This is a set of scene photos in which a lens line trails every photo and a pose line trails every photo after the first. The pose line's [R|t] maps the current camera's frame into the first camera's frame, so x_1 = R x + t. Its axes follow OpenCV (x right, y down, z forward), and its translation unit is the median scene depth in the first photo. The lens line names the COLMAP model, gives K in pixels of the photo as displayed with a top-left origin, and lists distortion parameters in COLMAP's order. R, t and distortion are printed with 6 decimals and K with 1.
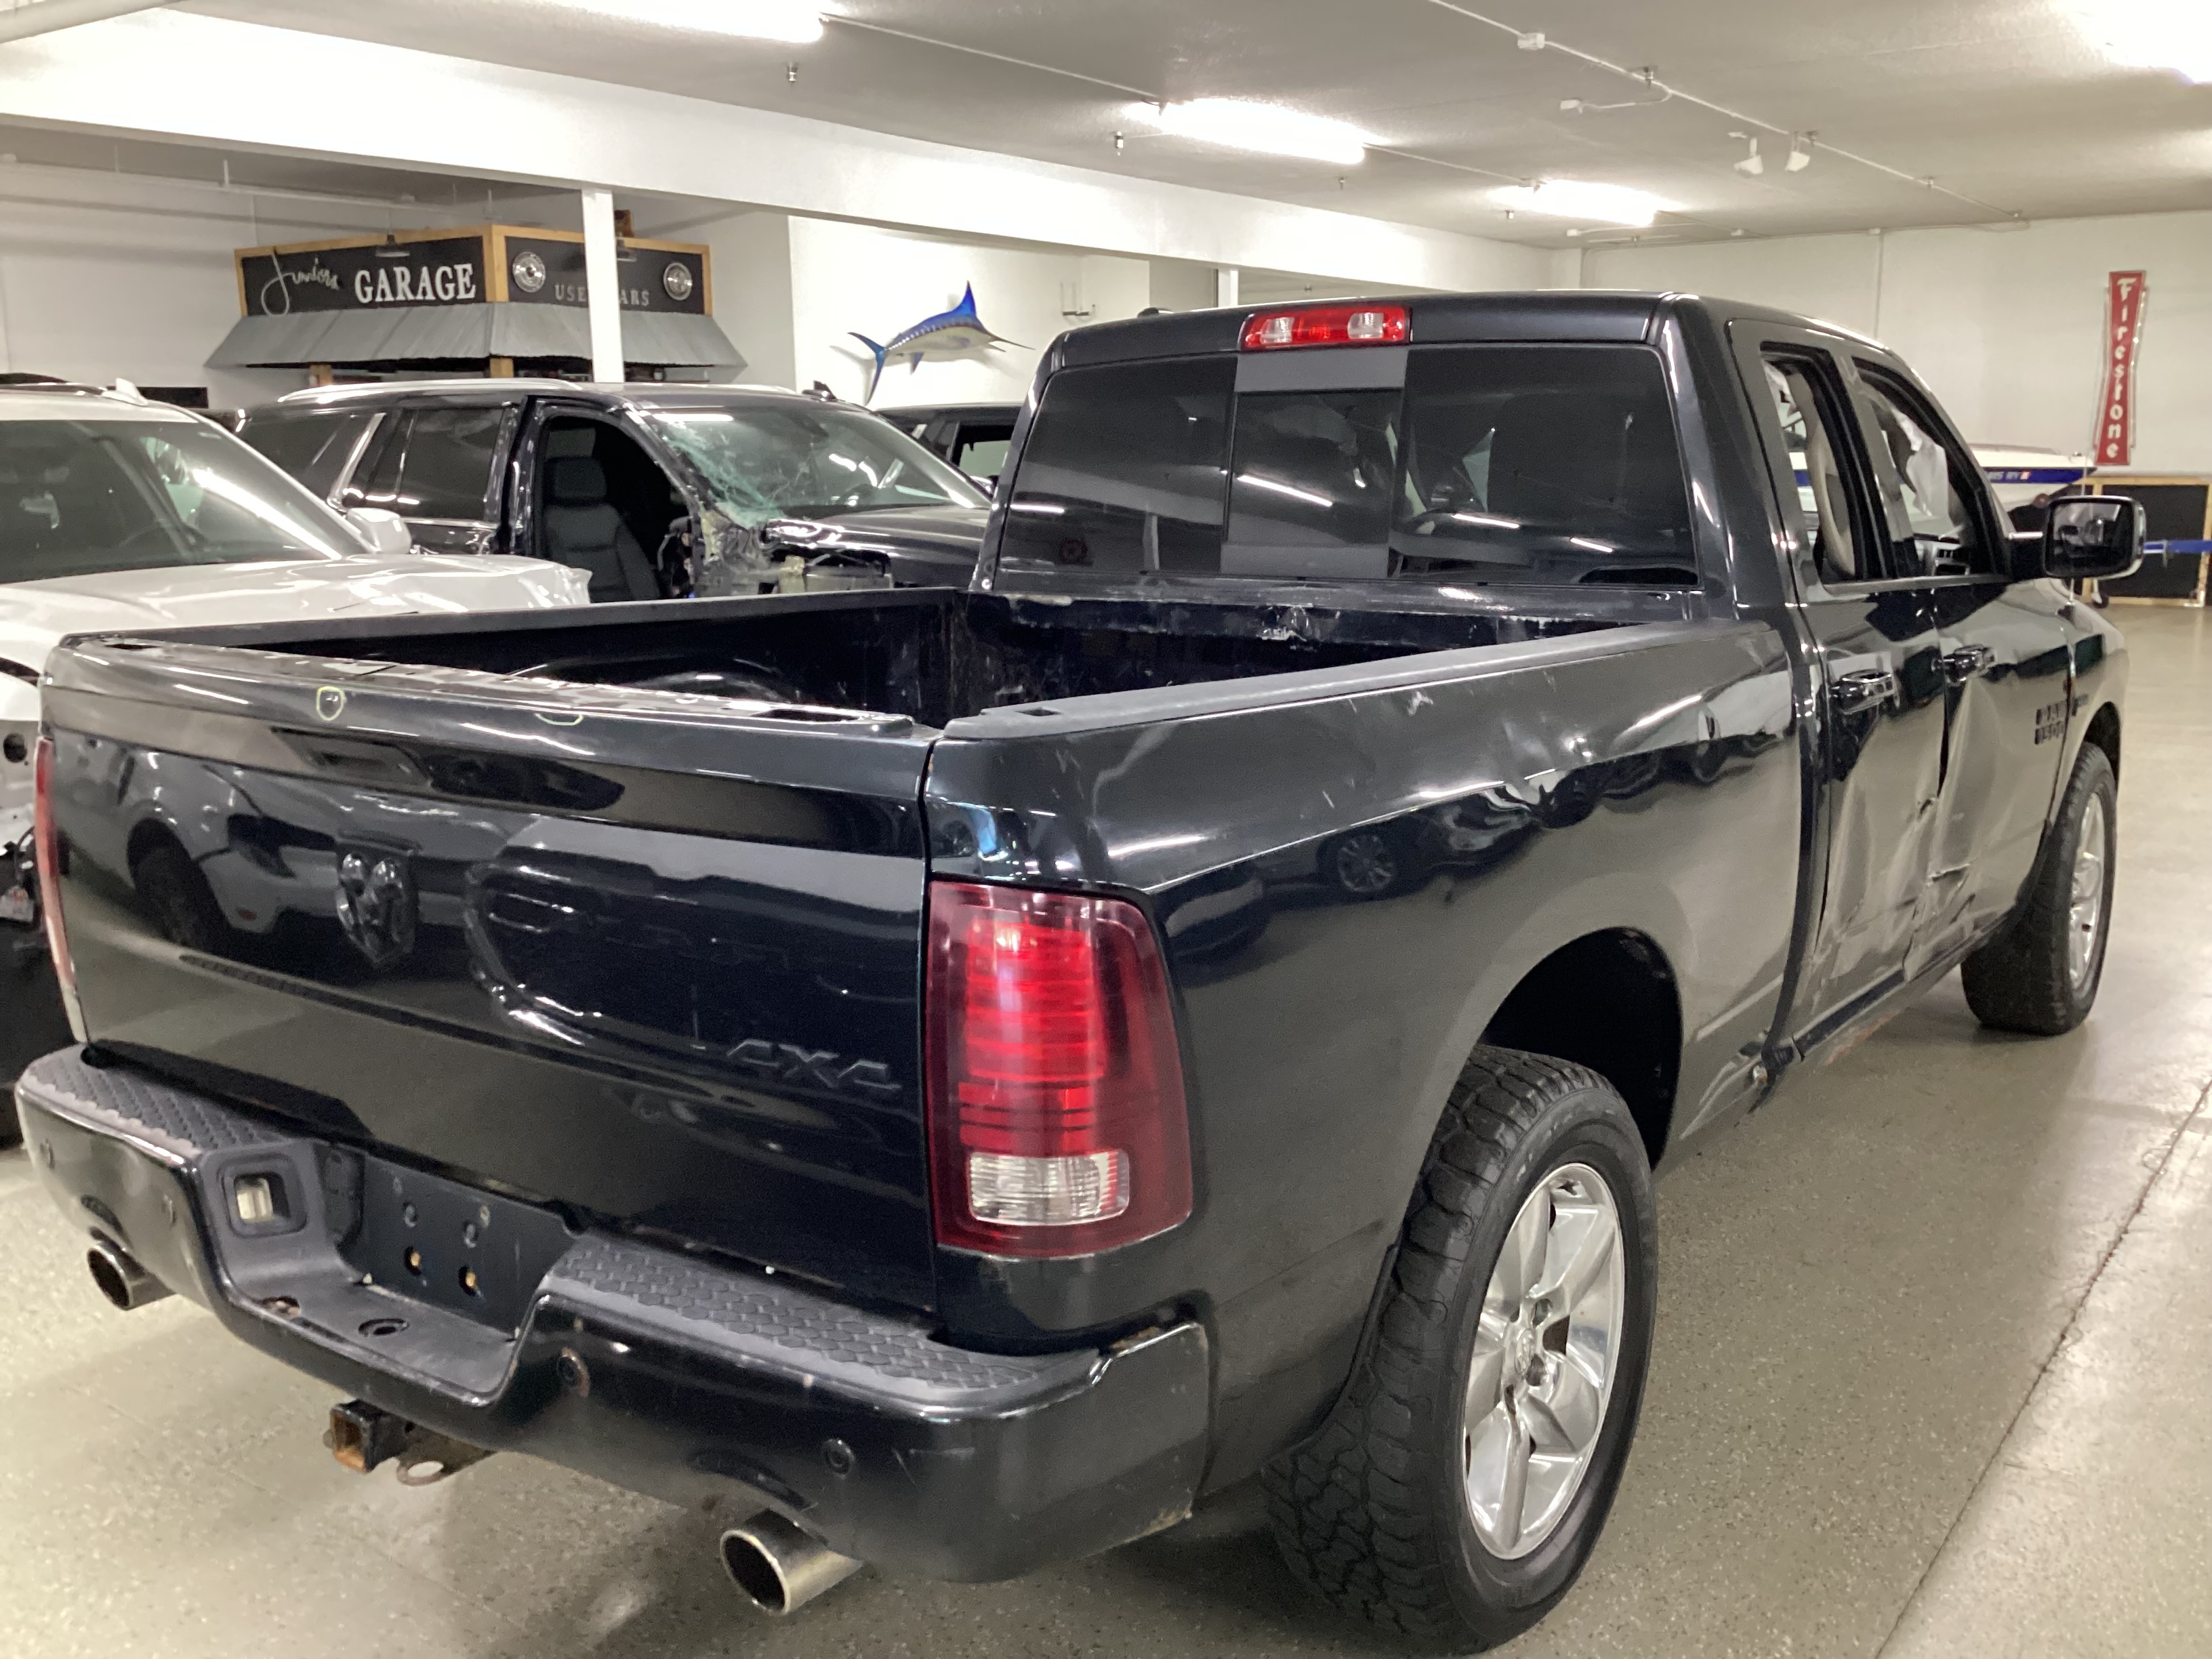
lens RADIAL K [[2022.9, 0, 1096.1], [0, 2022.9, 819.9], [0, 0, 1]] dist [0.033233, 0.000000]
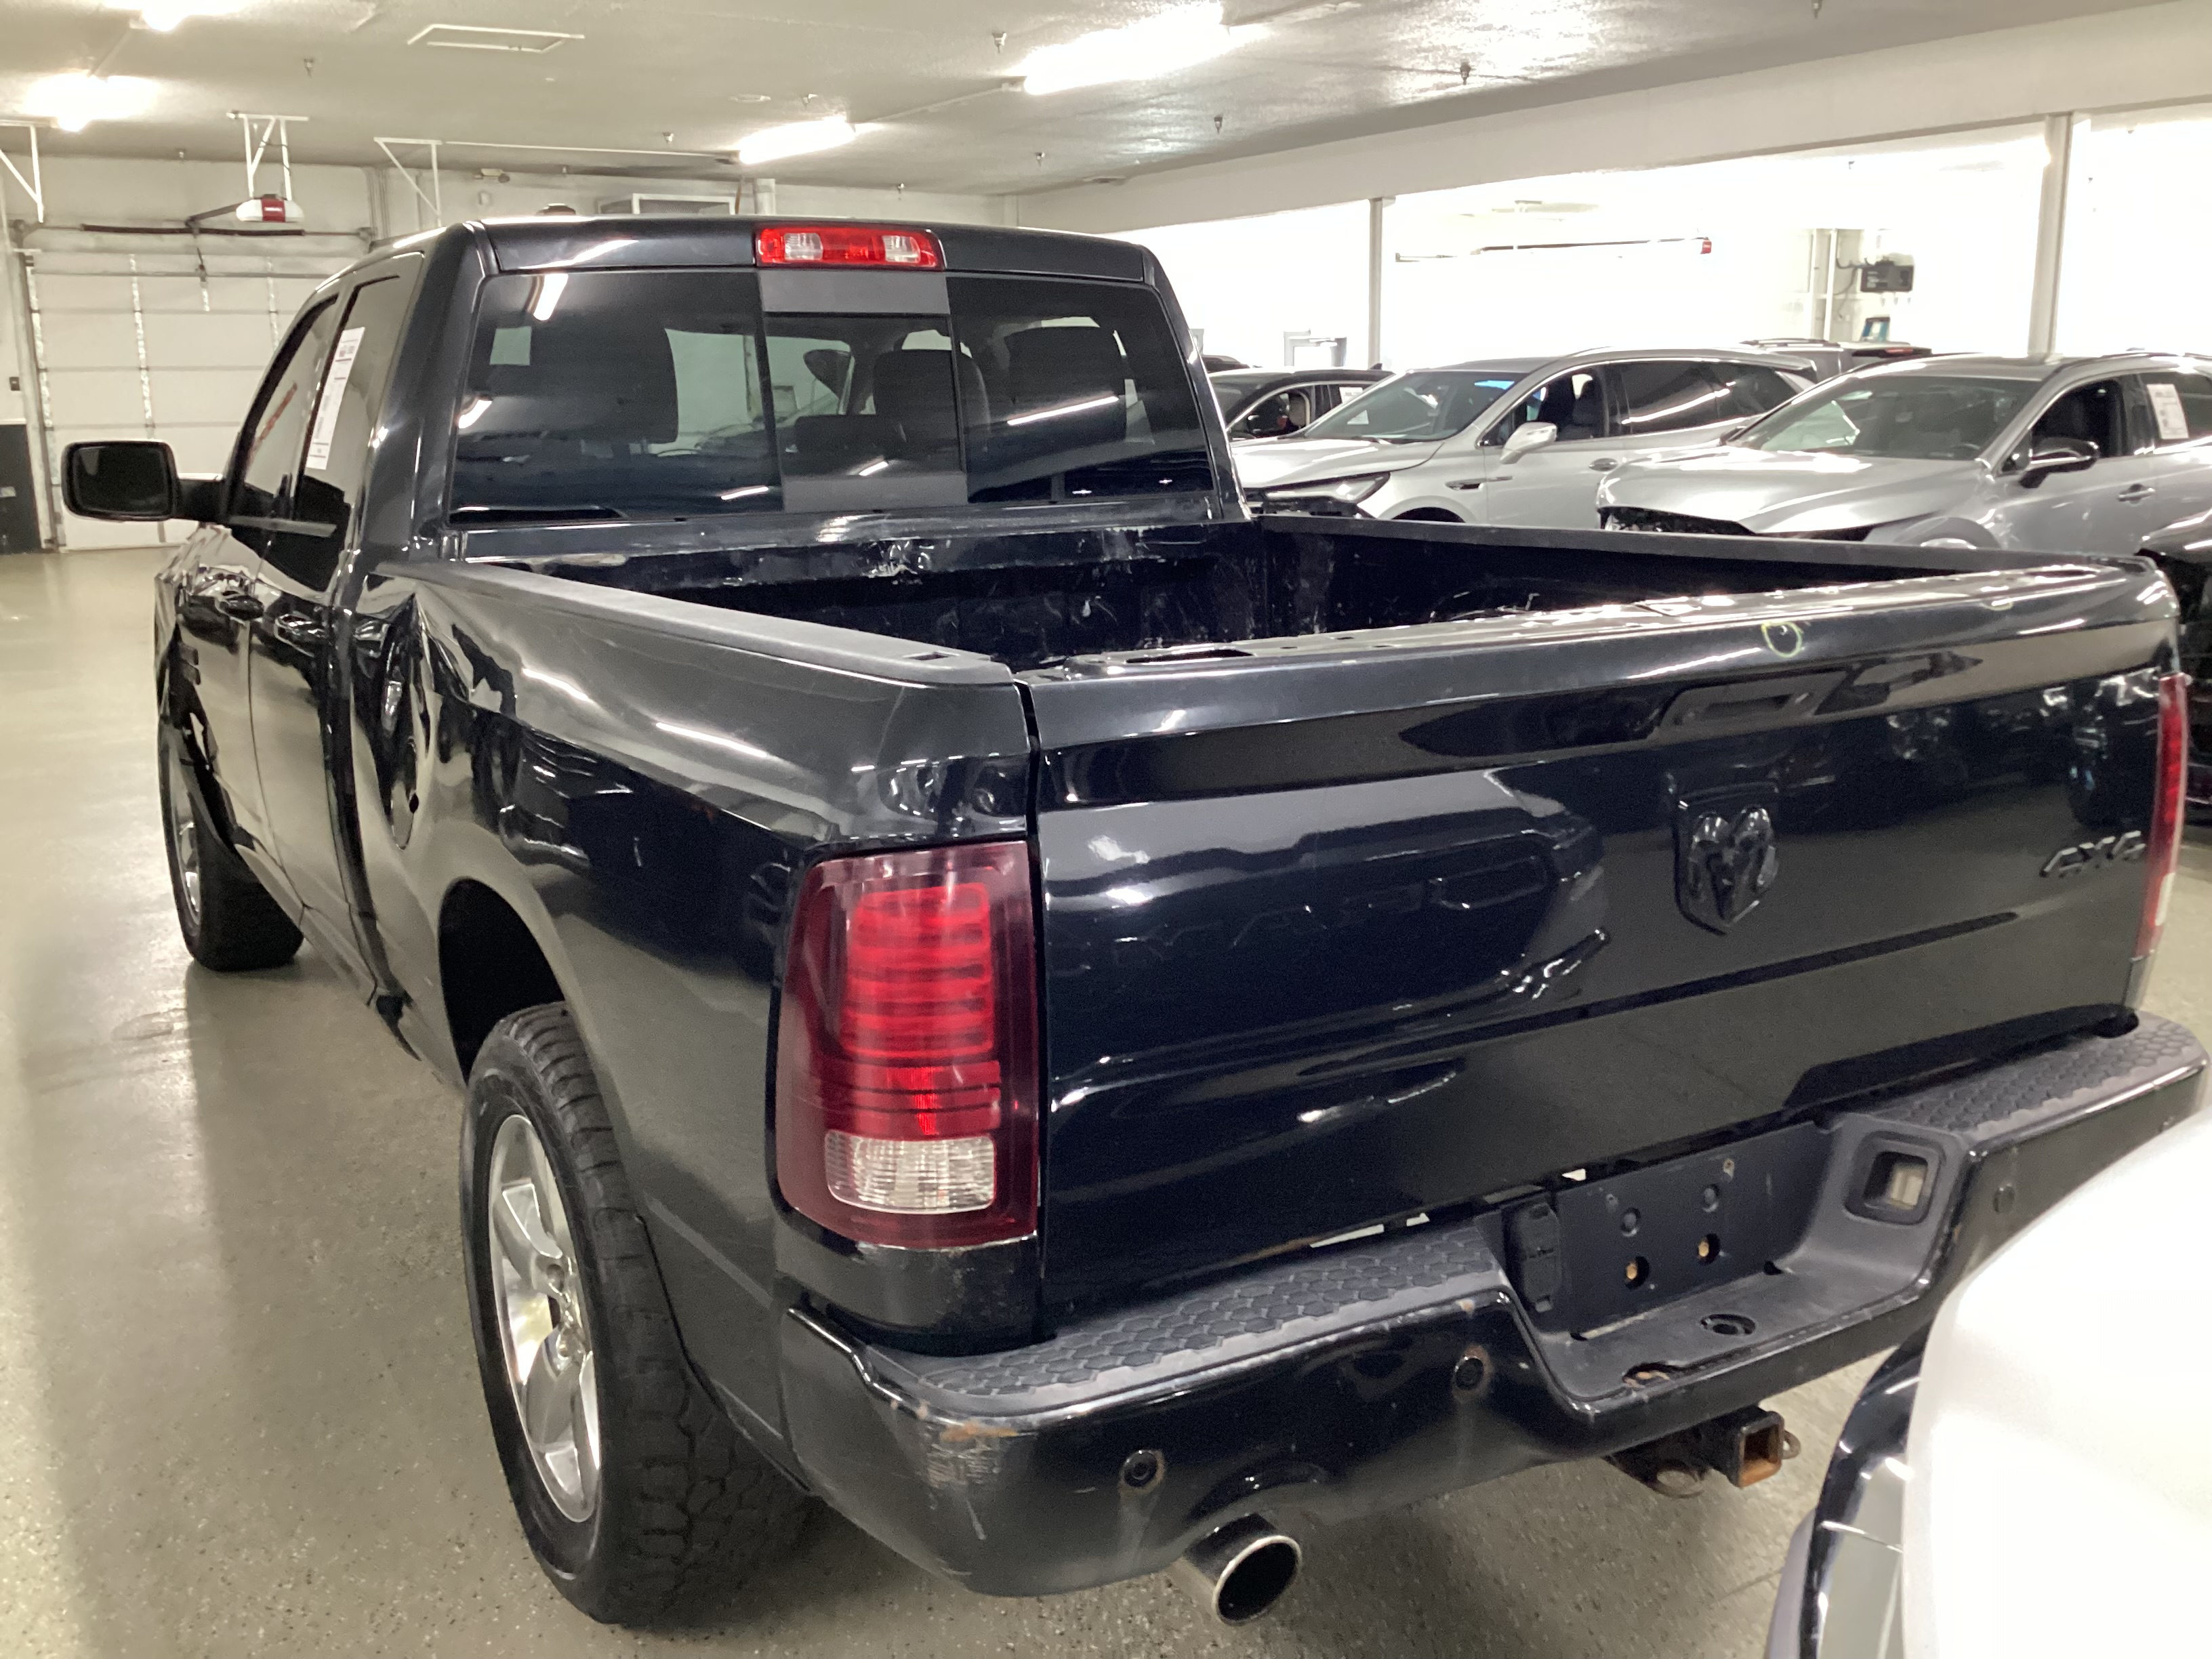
lens RADIAL K [[2022.9, 0, 1108.6], [0, 2022.9, 833.2], [0, 0, 1]] dist [0.033233, 0.000000]
pose [[0.385896, -0.198942, 0.900836, -0.757527], [0.174298, 0.974608, 0.140569, -0.086830], [-0.905927, 0.102769, 0.410773, 0.525019]]
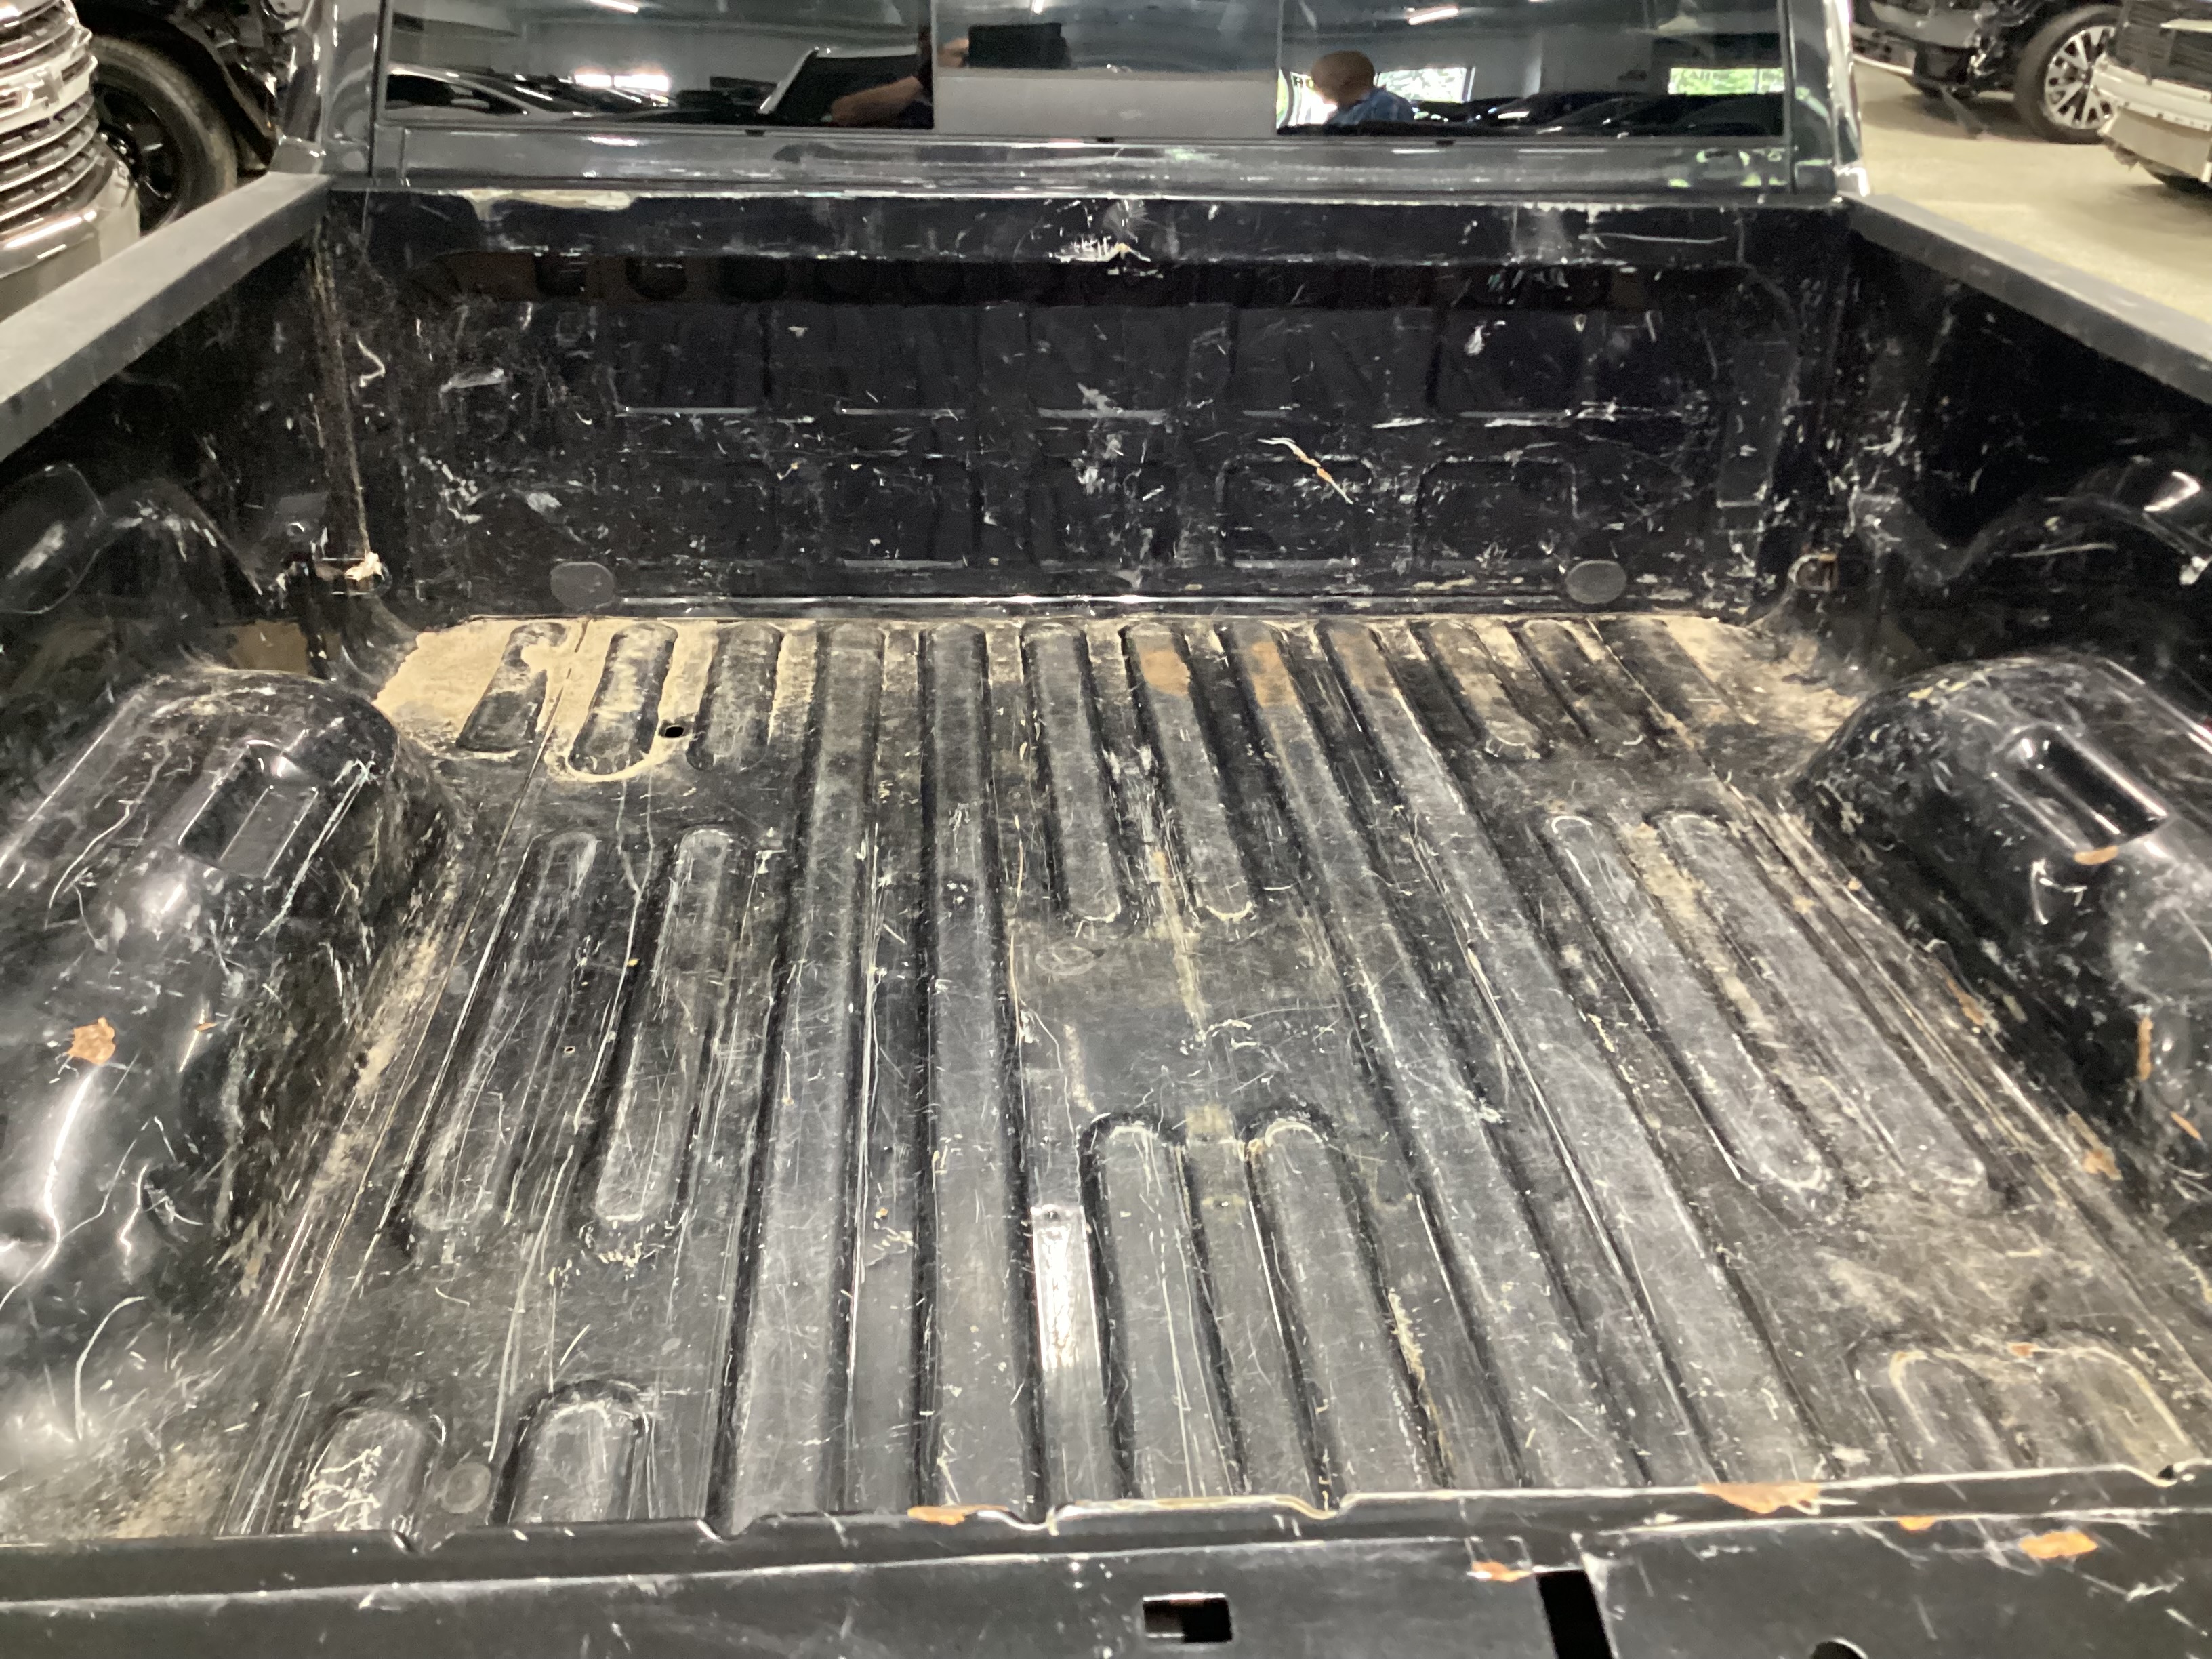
lens RADIAL K [[2022.9, 0, 1101.8], [0, 2022.9, 836.1], [0, 0, 1]] dist [0.033233, 0.000000]
pose [[0.757618, -0.279157, 0.589988, -0.288153], [0.085899, 0.938704, 0.333850, -0.127267], [-0.647021, -0.202251, 0.735159, 0.549903]]
